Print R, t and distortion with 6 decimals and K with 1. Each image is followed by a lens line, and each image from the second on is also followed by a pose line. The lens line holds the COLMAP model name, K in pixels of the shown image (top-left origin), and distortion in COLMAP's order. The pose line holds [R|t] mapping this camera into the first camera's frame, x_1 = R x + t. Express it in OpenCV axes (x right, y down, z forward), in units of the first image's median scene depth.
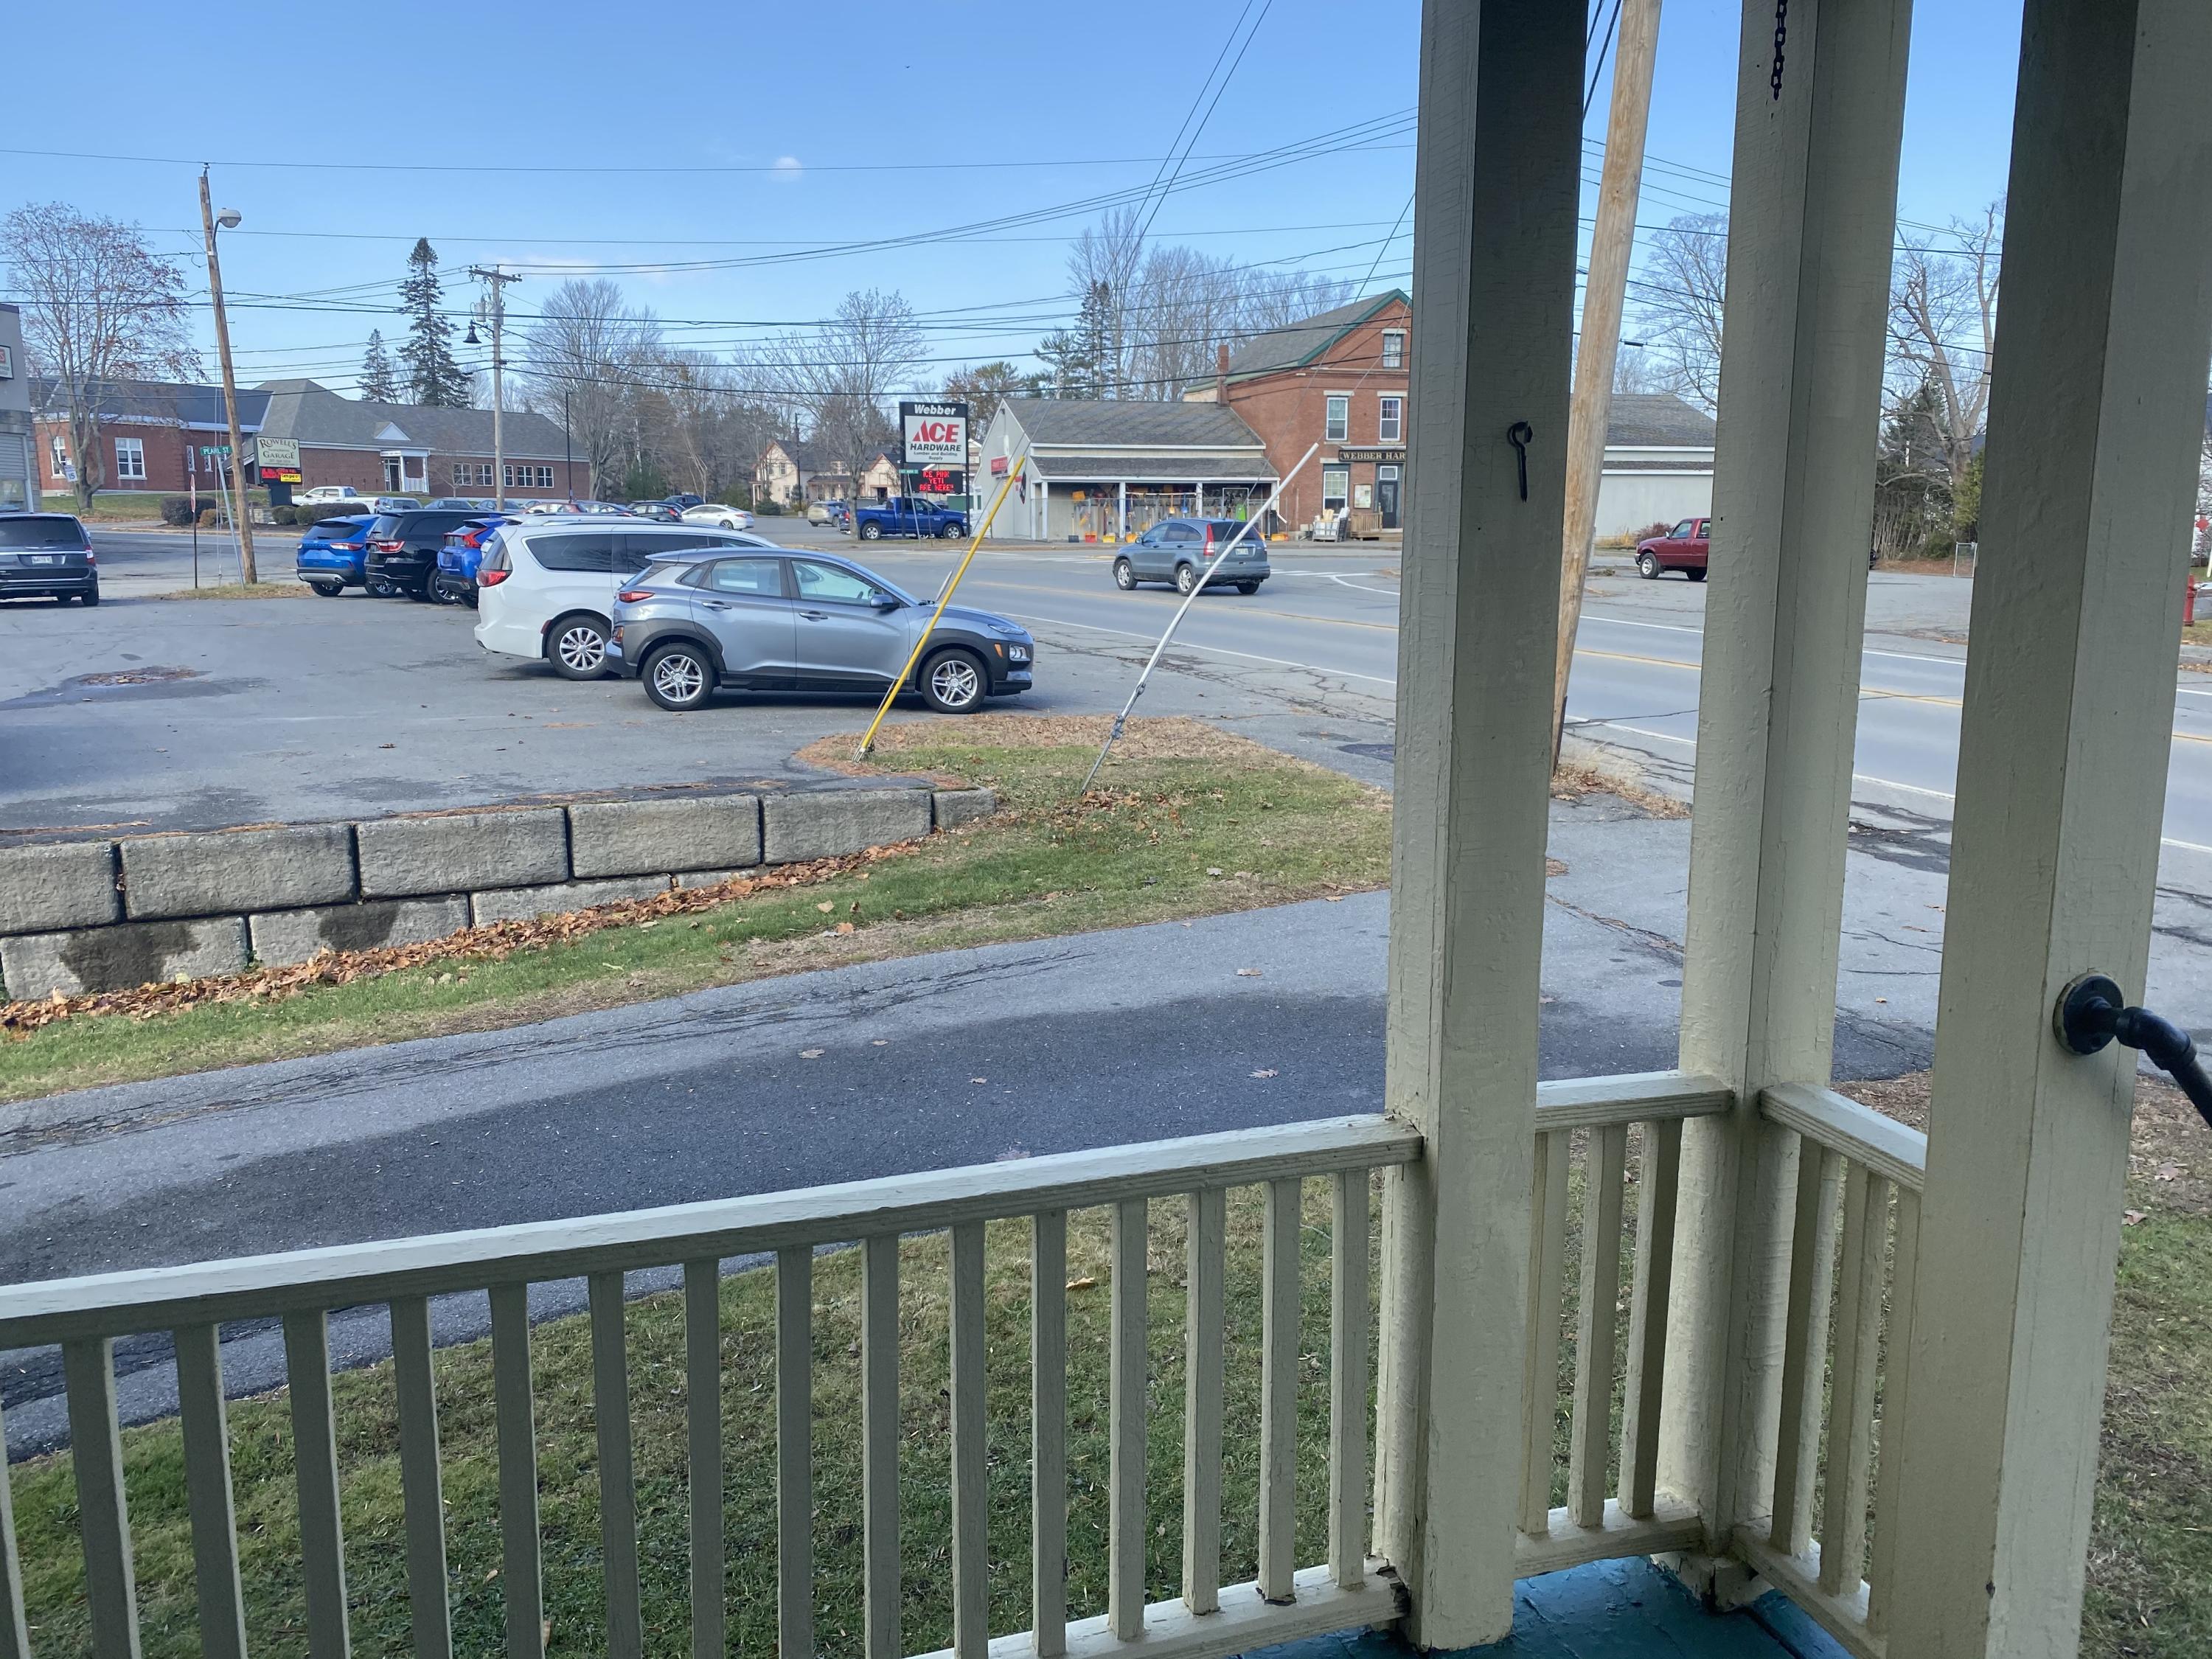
lens RADIAL K [[1617.0, 0, 1102.9], [0, 1617.0, 784.5], [0, 0, 1]] dist [-0.006782, -0.000017]
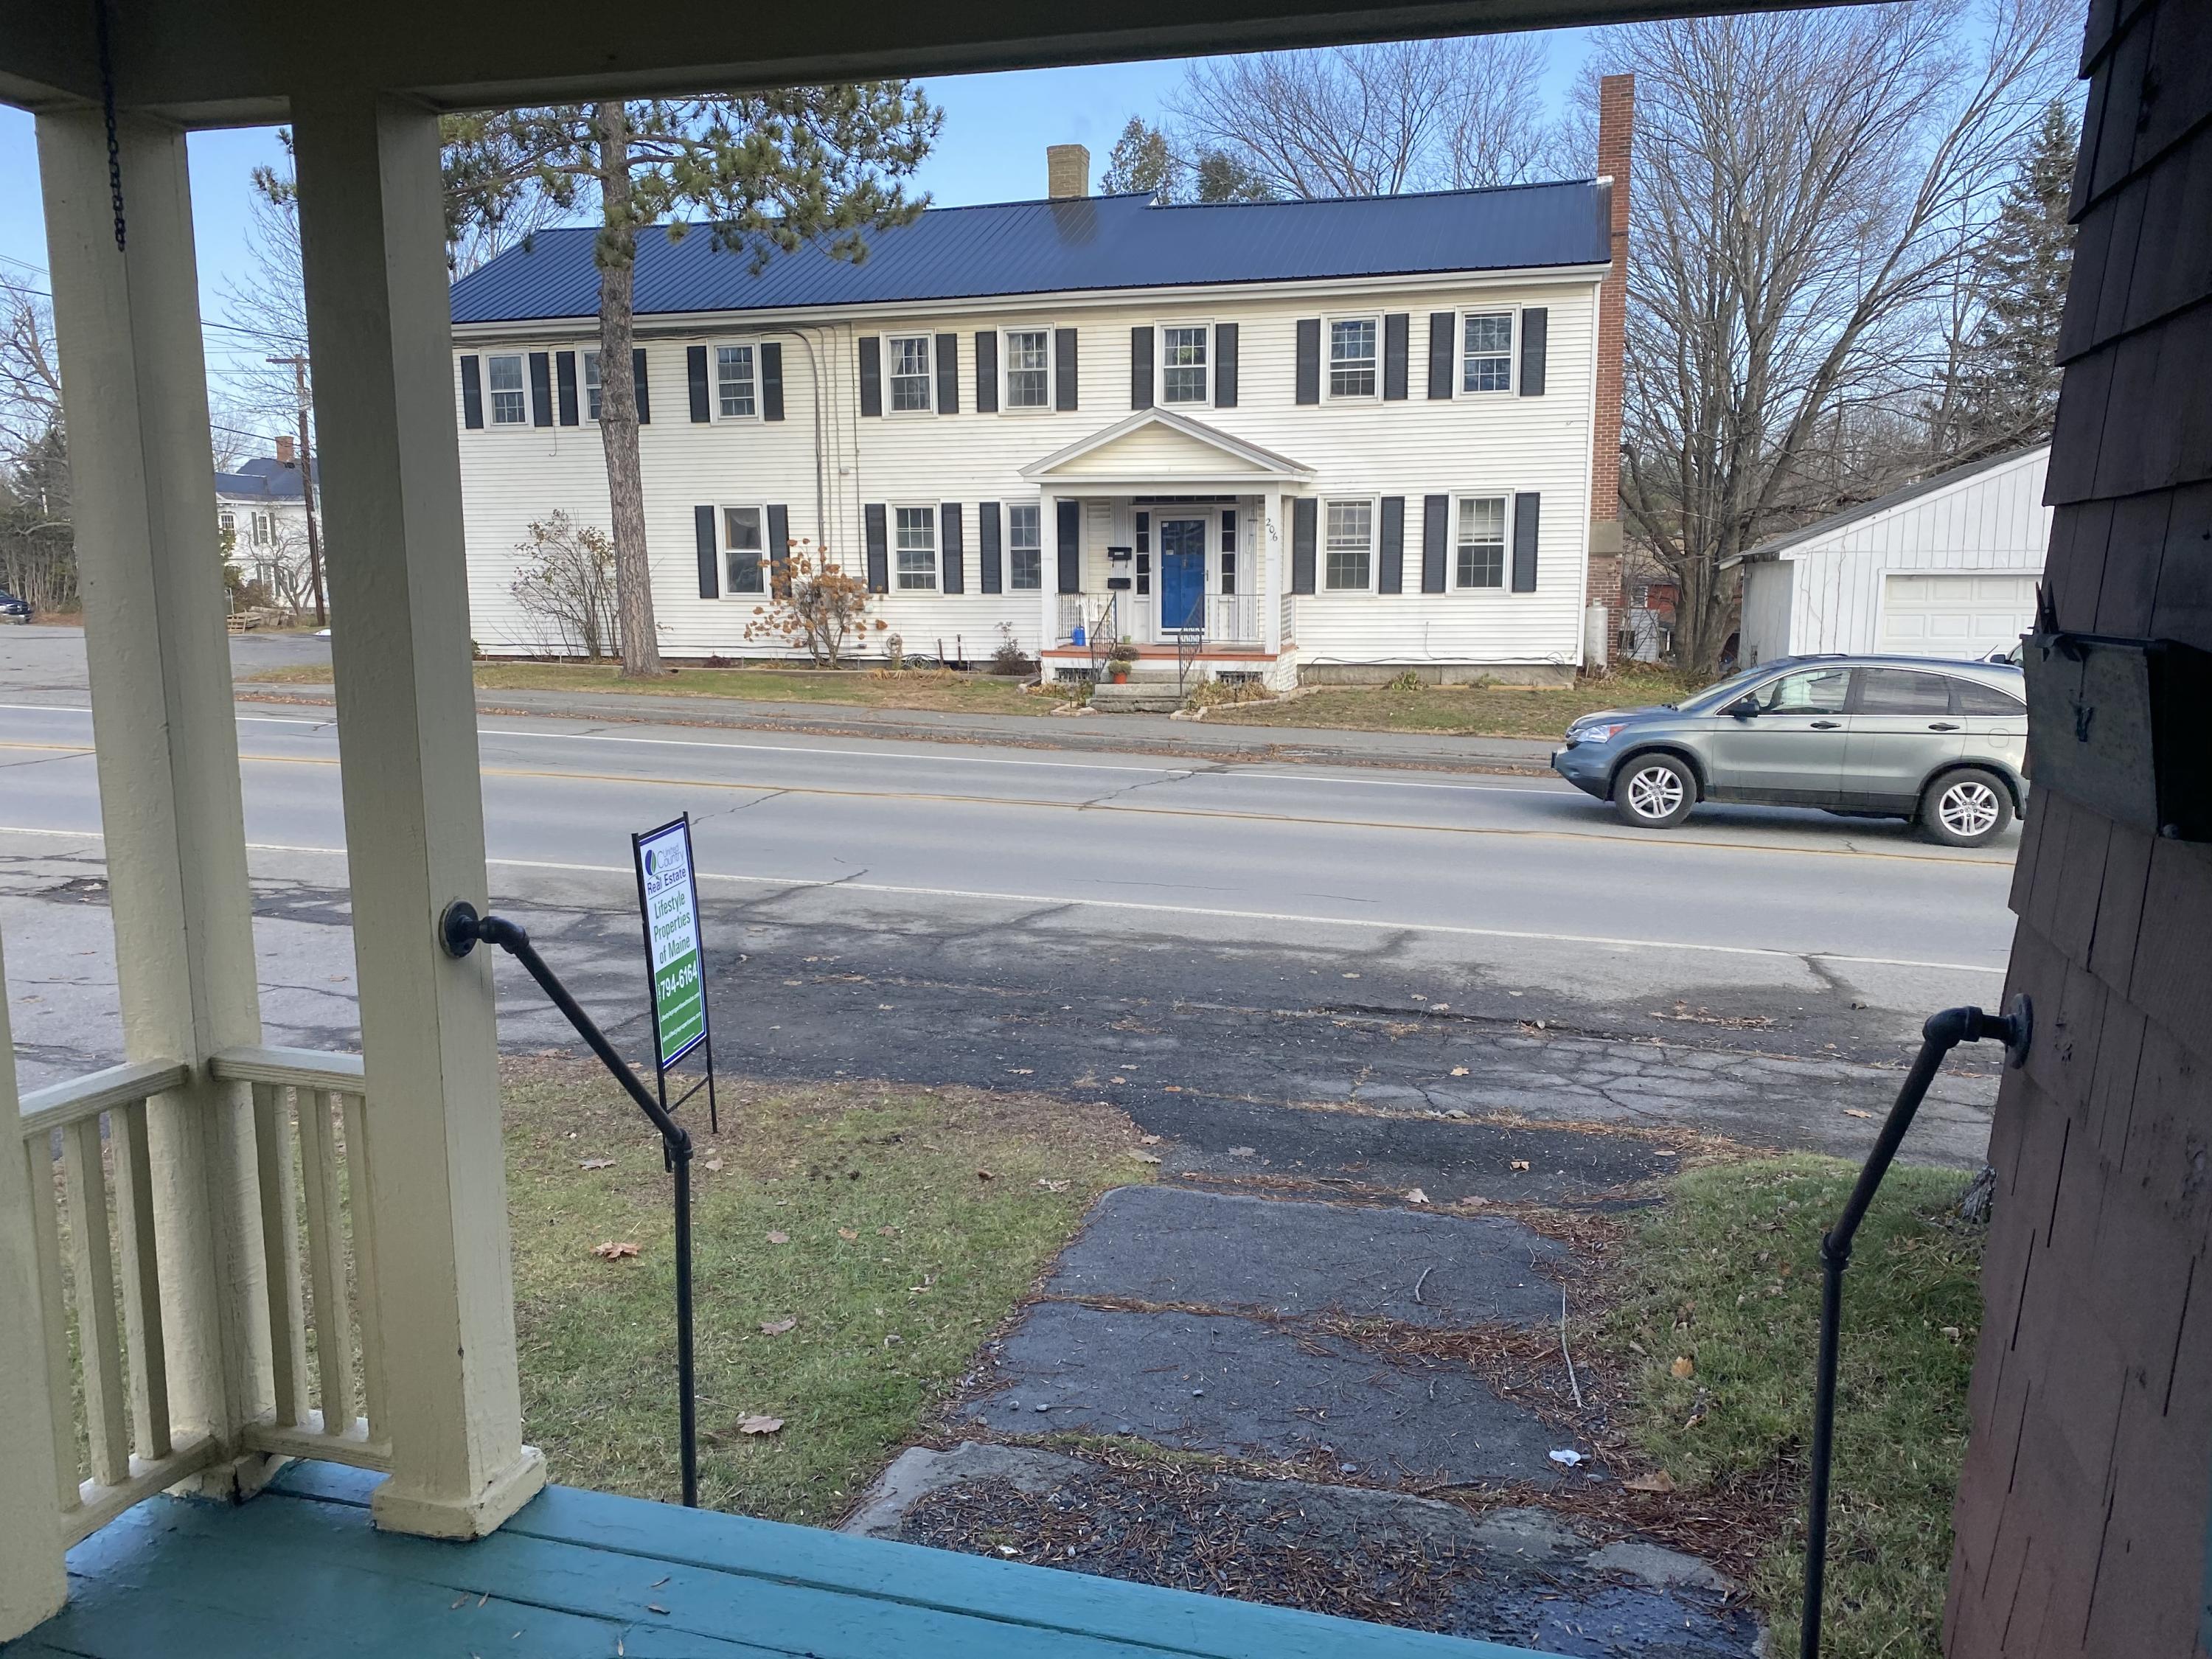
lens RADIAL K [[1691.0, 0, 1106.0], [0, 1691.0, 829.5], [0, 0, 1]] dist [0.115806, -0.005160]
pose [[0.521376, -0.133624, 0.842800, -0.317378], [0.144983, 0.987175, 0.066824, 0.031221], [-0.840920, 0.087352, 0.534063, -0.269706]]
